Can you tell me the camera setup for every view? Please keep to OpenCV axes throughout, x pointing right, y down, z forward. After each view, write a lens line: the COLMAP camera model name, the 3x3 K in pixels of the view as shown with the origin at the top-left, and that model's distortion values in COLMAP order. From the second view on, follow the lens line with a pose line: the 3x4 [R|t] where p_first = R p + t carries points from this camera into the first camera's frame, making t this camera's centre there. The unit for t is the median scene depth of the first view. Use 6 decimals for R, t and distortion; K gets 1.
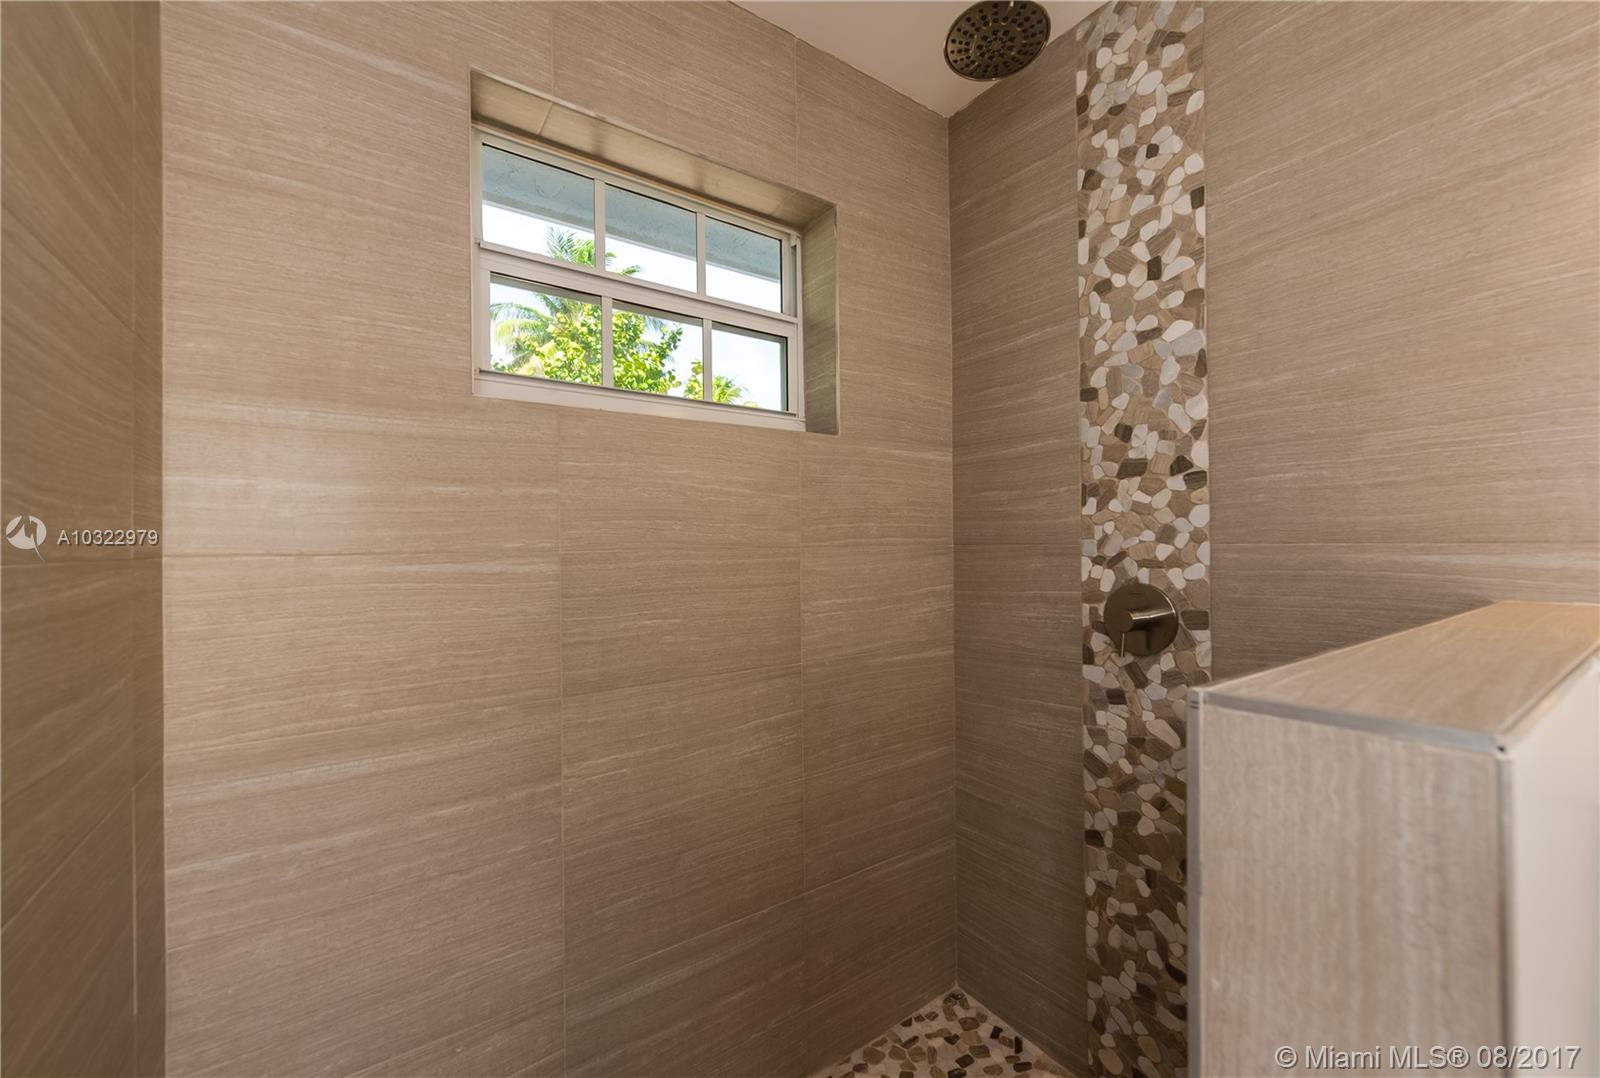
lens RADIAL K [[649.4, 0, 794.4], [0, 649.4, 544.6], [0, 0, 1]] dist [0.002951, 0.000065]
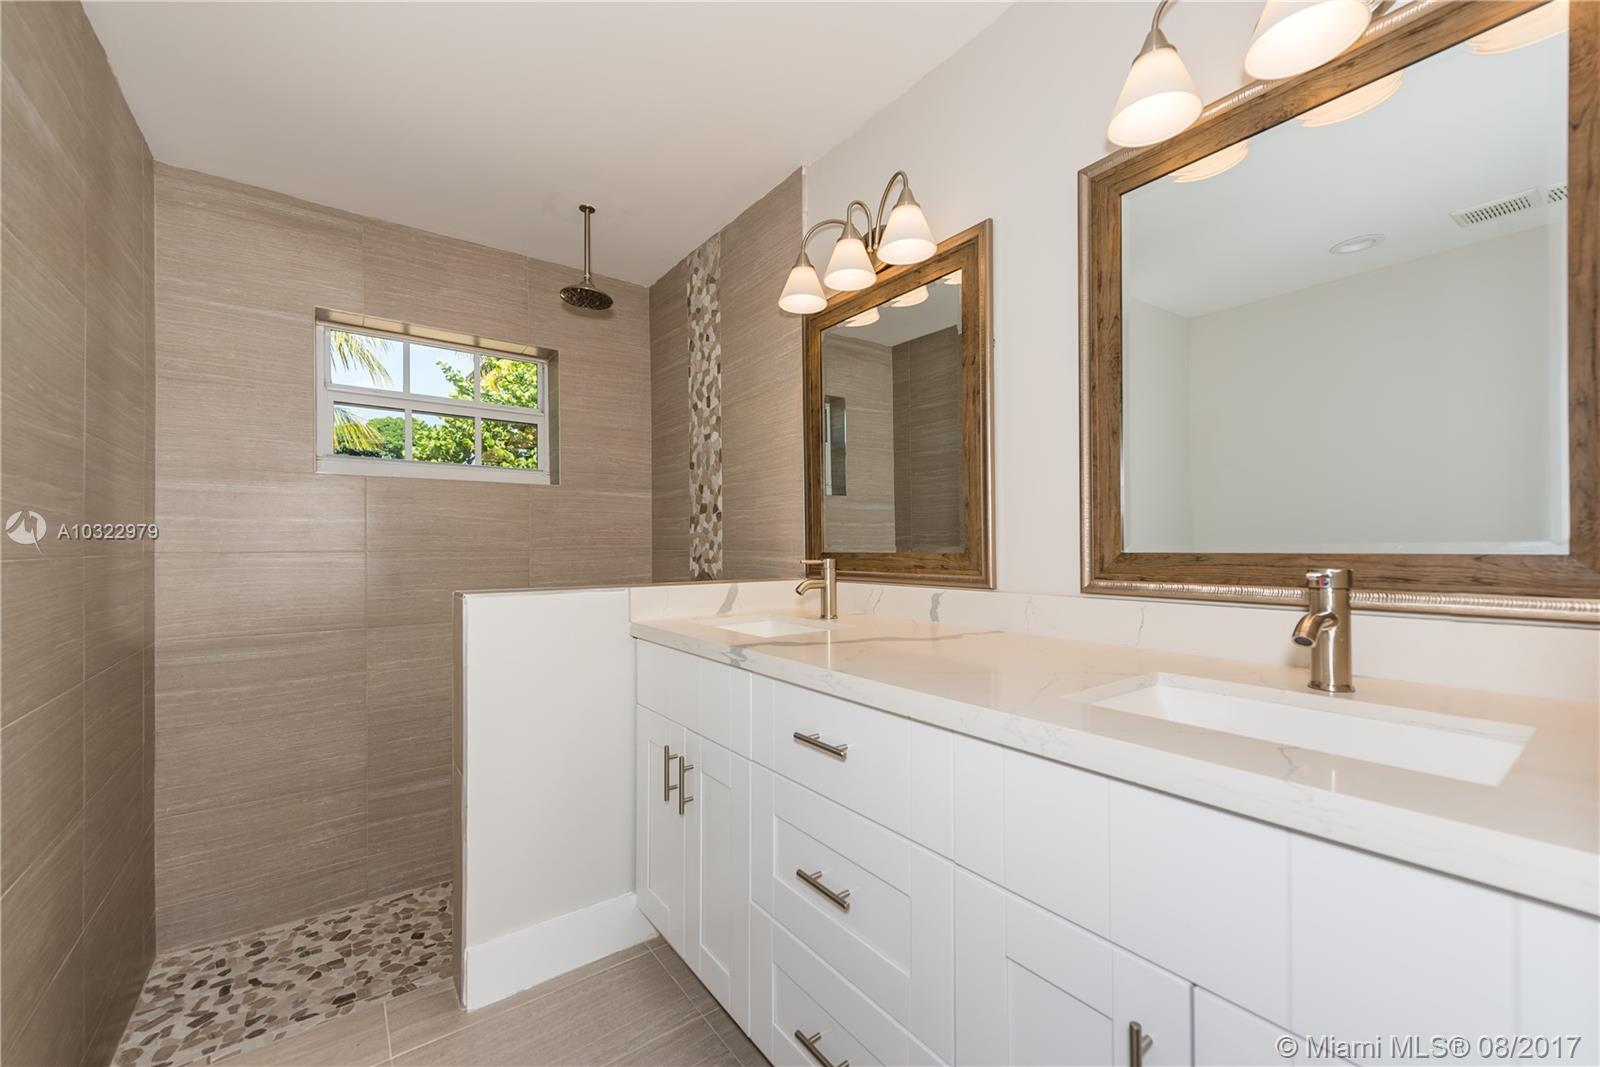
lens RADIAL K [[646.8, 0, 799.7], [0, 646.8, 548.7], [0, 0, 1]] dist [0.010926, -0.000665]
pose [[0.999414, 0.008700, 0.033111, 0.791987], [-0.008813, 0.999956, 0.003253, -0.014656], [-0.033082, -0.003542, 0.999446, -0.891287]]
